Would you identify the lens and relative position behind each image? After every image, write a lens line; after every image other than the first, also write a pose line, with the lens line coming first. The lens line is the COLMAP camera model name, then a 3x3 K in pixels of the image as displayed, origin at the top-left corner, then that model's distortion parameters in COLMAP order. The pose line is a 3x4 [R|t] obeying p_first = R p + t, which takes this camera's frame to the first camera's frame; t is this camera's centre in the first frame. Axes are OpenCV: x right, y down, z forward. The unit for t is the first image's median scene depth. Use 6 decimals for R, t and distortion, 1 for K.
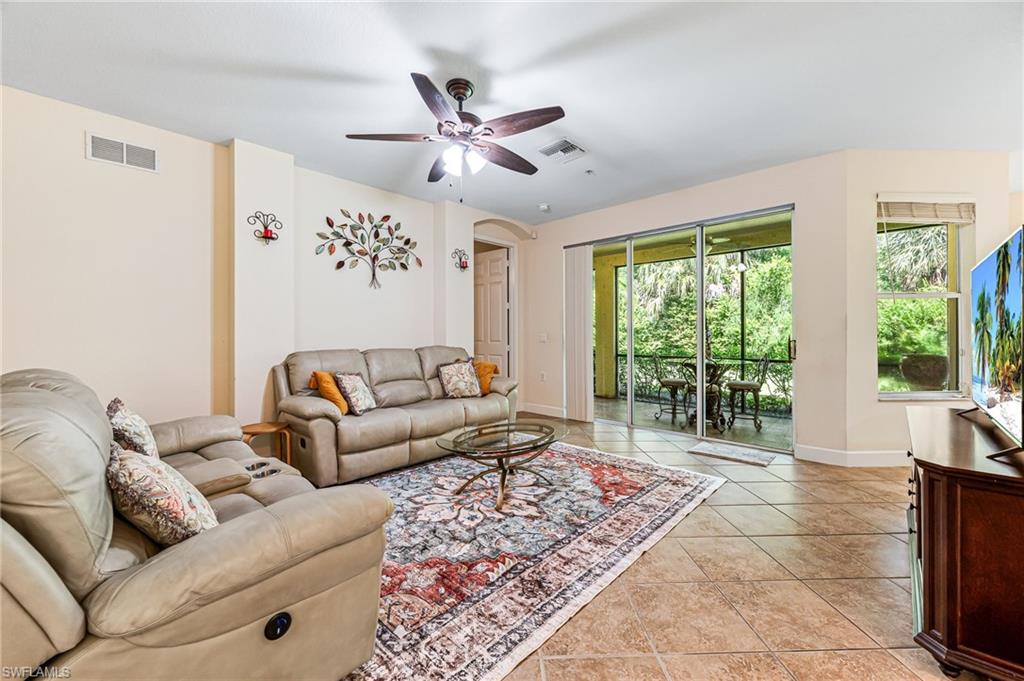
lens RADIAL K [[405.7, 0, 516.1], [0, 405.7, 335.7], [0, 0, 1]] dist [-0.000347, 0.000008]
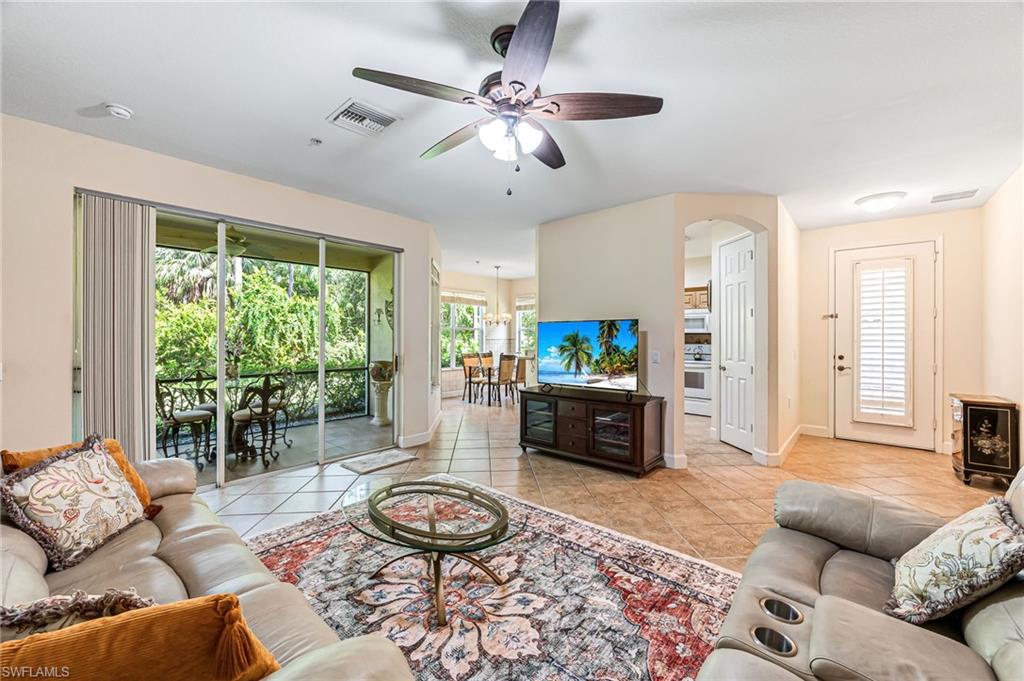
lens RADIAL K [[405.7, 0, 516.1], [0, 405.7, 335.7], [0, 0, 1]] dist [-0.000347, 0.000008]
pose [[-0.042320, 0.006717, 0.999082, -0.875531], [0.003246, 0.999973, -0.006585, -0.062577], [-0.999099, 0.002965, -0.042340, 1.019160]]
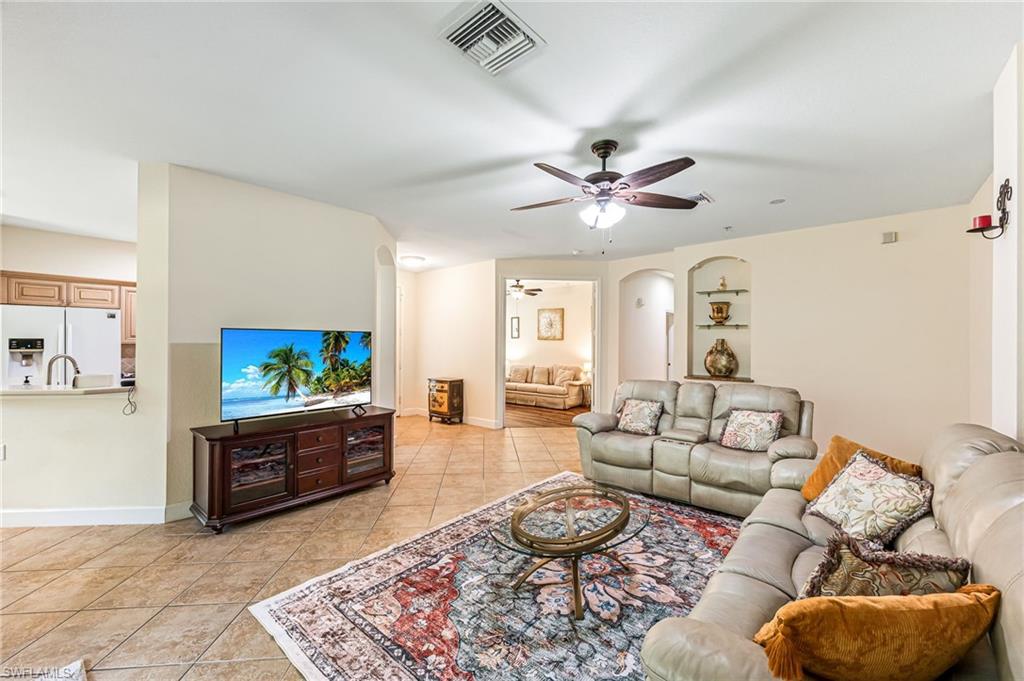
lens RADIAL K [[396.3, 0, 512.0], [0, 396.3, 340.5], [0, 0, 1]] dist [-0.001294, -0.000151]
pose [[-0.999413, -0.002172, -0.034201, 0.141619], [-0.001871, 0.999959, -0.008827, -0.092147], [0.034219, -0.008758, -0.999376, 2.045757]]
